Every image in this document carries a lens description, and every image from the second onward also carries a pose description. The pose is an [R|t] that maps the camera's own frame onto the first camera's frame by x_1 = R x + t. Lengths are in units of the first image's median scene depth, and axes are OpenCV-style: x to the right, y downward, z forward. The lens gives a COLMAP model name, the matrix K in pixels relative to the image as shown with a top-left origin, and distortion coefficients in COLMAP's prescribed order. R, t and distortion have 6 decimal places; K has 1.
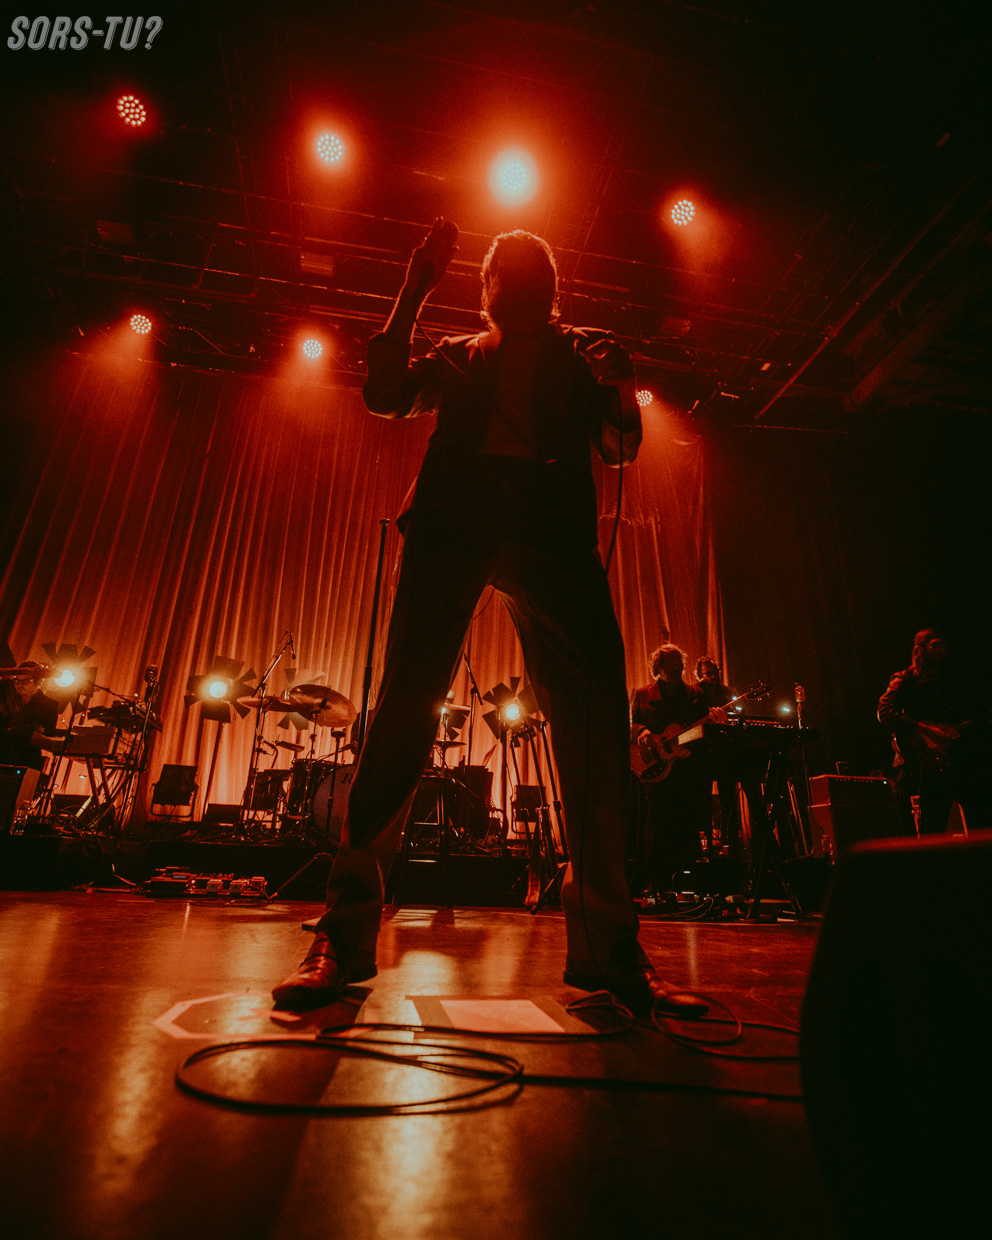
lens RADIAL K [[674.8, 0, 503.0], [0, 674.8, 564.3], [0, 0, 1]] dist [-0.043847, 0.016941]
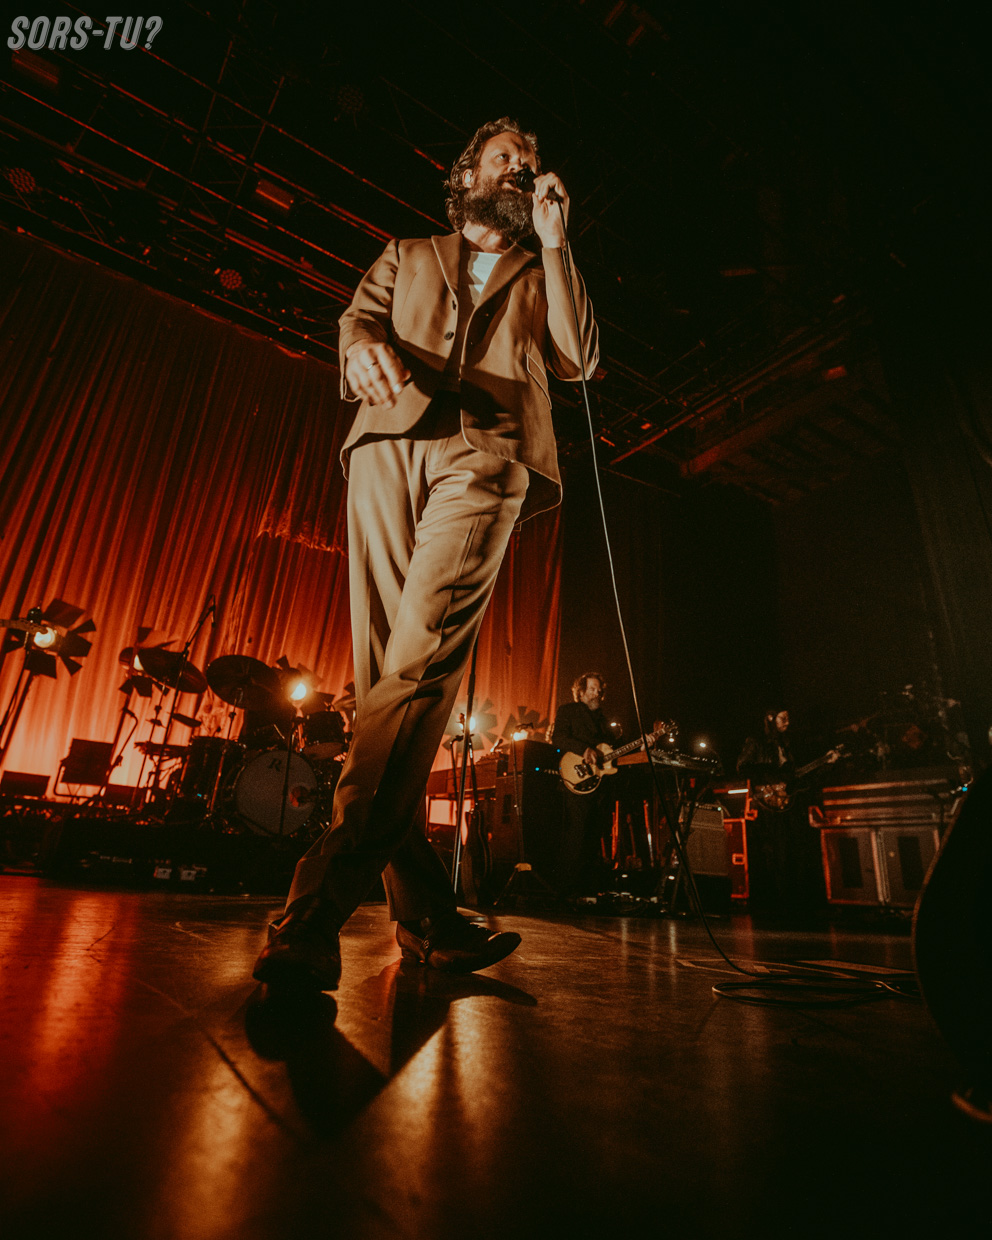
lens RADIAL K [[697.6, 0, 520.5], [0, 697.6, 558.7], [0, 0, 1]] dist [-0.046728, 0.021381]
pose [[0.912843, 0.198220, 0.356969, -0.260175], [-0.199838, 0.979281, -0.032756, -0.002058], [-0.356066, -0.041435, 0.933542, -0.021285]]
